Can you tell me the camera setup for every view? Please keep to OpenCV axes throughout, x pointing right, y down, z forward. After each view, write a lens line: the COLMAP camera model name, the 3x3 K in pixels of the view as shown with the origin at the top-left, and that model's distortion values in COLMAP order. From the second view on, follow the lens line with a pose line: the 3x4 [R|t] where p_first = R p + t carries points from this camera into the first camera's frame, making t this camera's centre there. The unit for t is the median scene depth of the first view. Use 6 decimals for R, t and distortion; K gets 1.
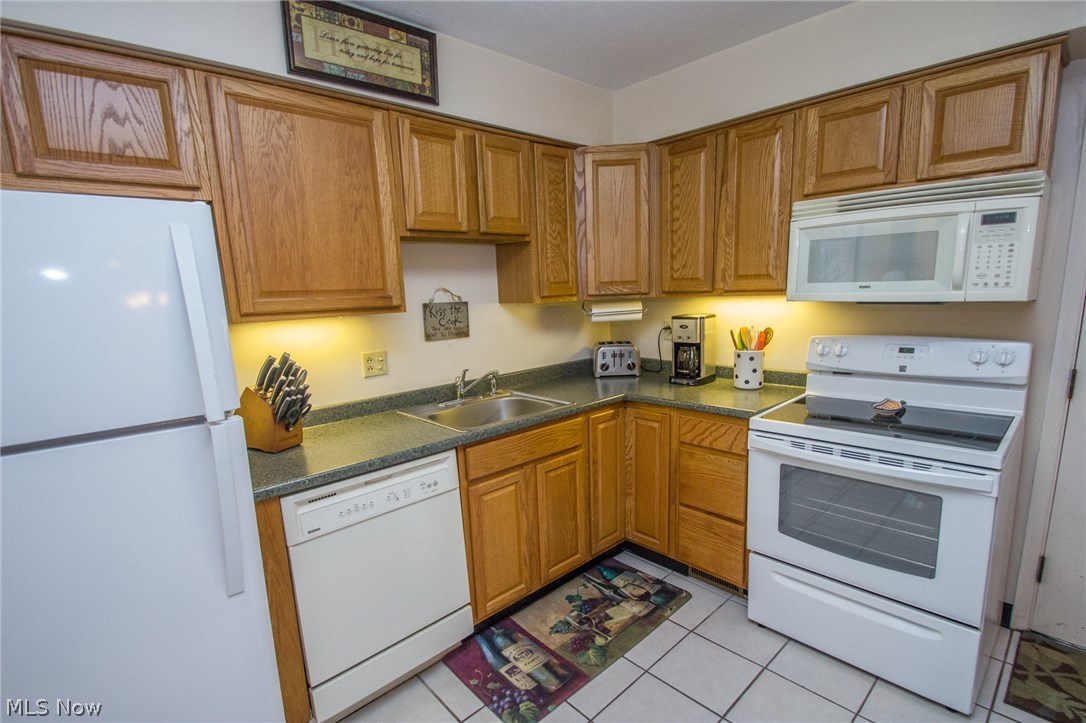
lens RADIAL K [[506.0, 0, 550.7], [0, 506.0, 383.7], [0, 0, 1]] dist [0.015252, -0.017360]
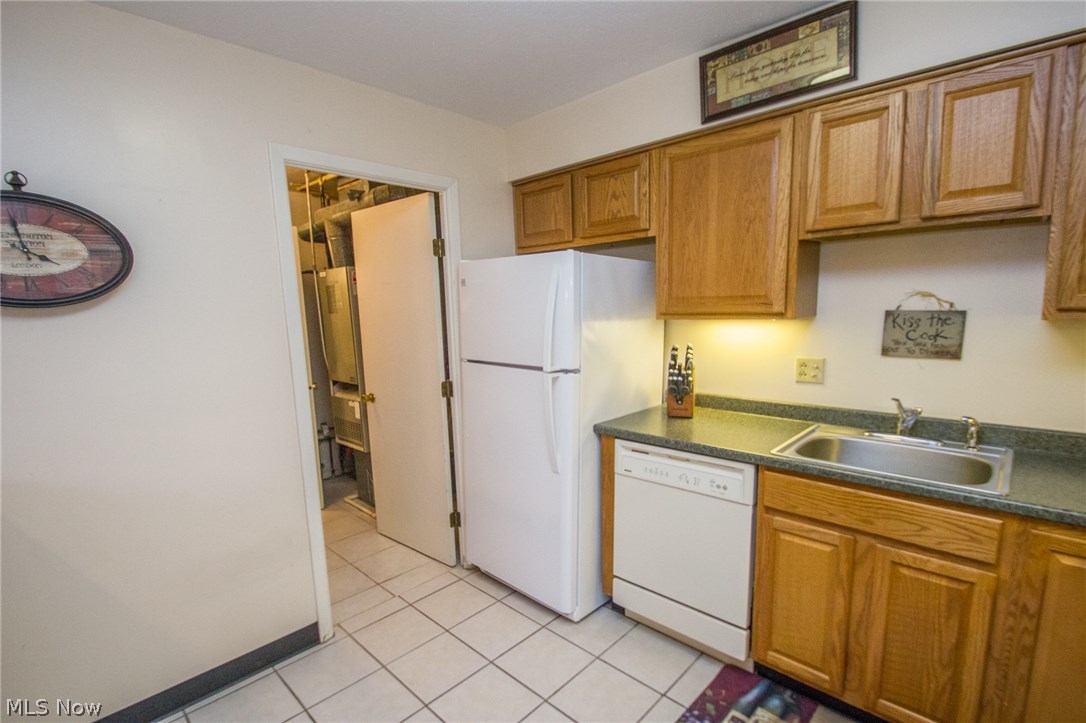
lens RADIAL K [[506.0, 0, 550.7], [0, 506.0, 383.7], [0, 0, 1]] dist [0.015252, -0.017360]
pose [[0.070133, 0.190282, -0.979221, 0.595879], [-0.163037, 0.970625, 0.176934, -0.109576], [0.984124, 0.147240, 0.099095, 0.438927]]
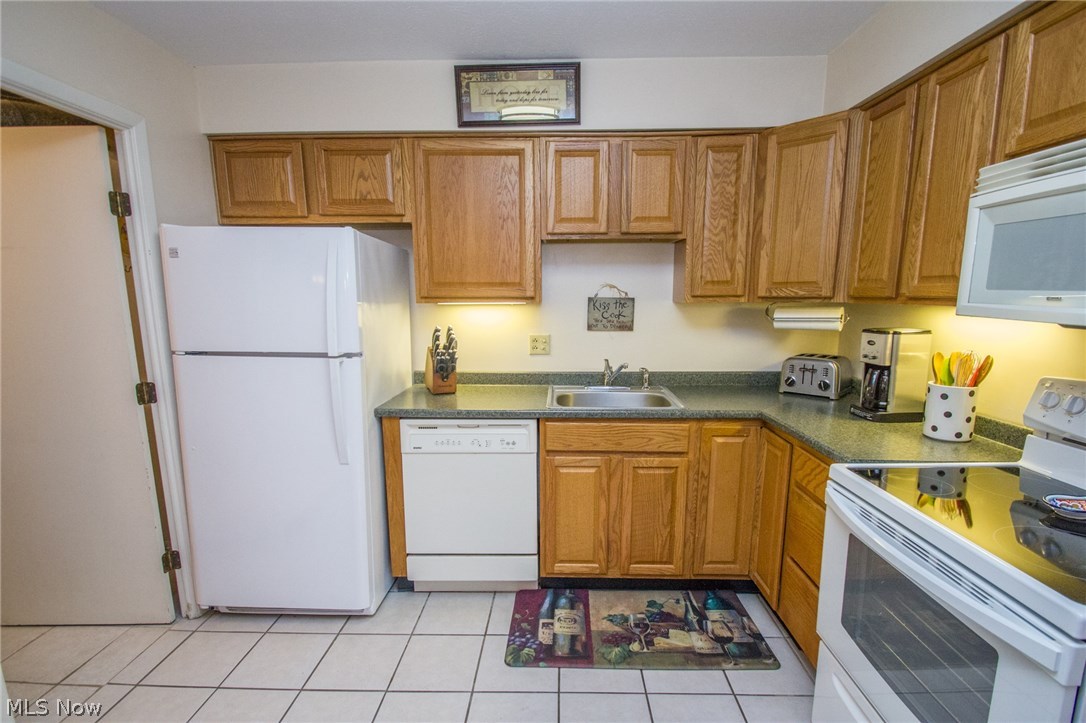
lens RADIAL K [[506.0, 0, 550.7], [0, 506.0, 383.7], [0, 0, 1]] dist [0.015252, -0.017360]
pose [[0.716546, 0.158441, -0.679307, 0.539052], [-0.155285, 0.985656, 0.066095, -0.032253], [0.680035, 0.058126, 0.730872, 0.135911]]
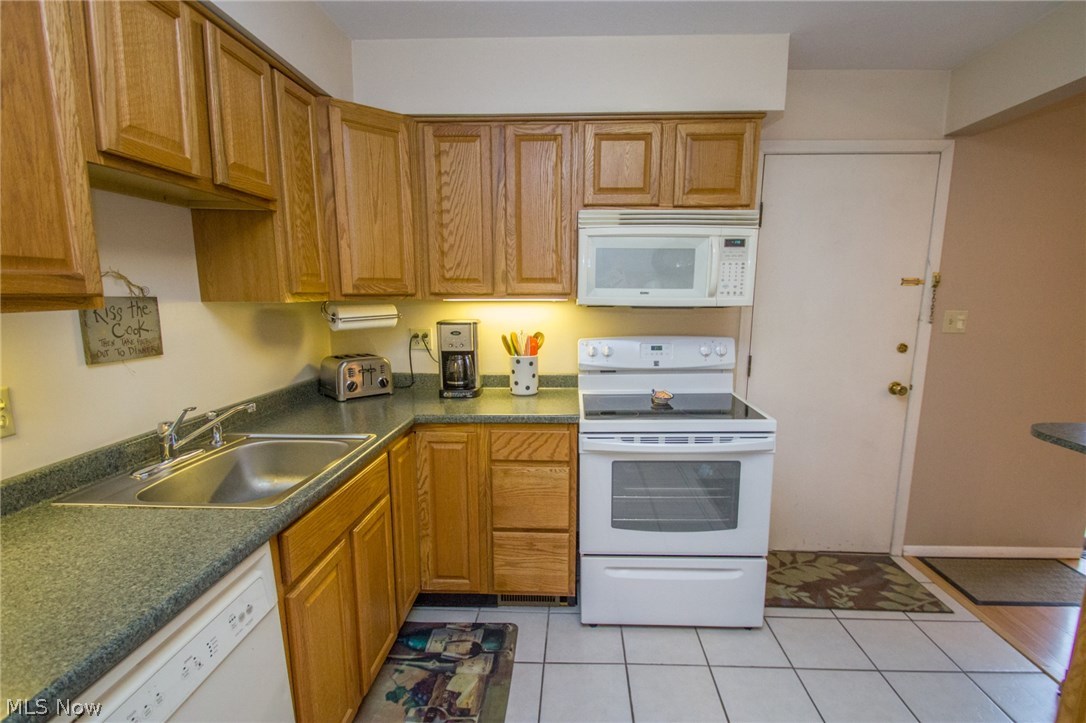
lens RADIAL K [[513.9, 0, 550.3], [0, 513.9, 384.2], [0, 0, 1]] dist [0.013489, -0.018200]
pose [[0.717757, -0.083940, 0.691216, -0.304772], [0.103560, 0.994535, 0.013239, -0.021464], [-0.688550, 0.062080, 0.722527, 0.284829]]
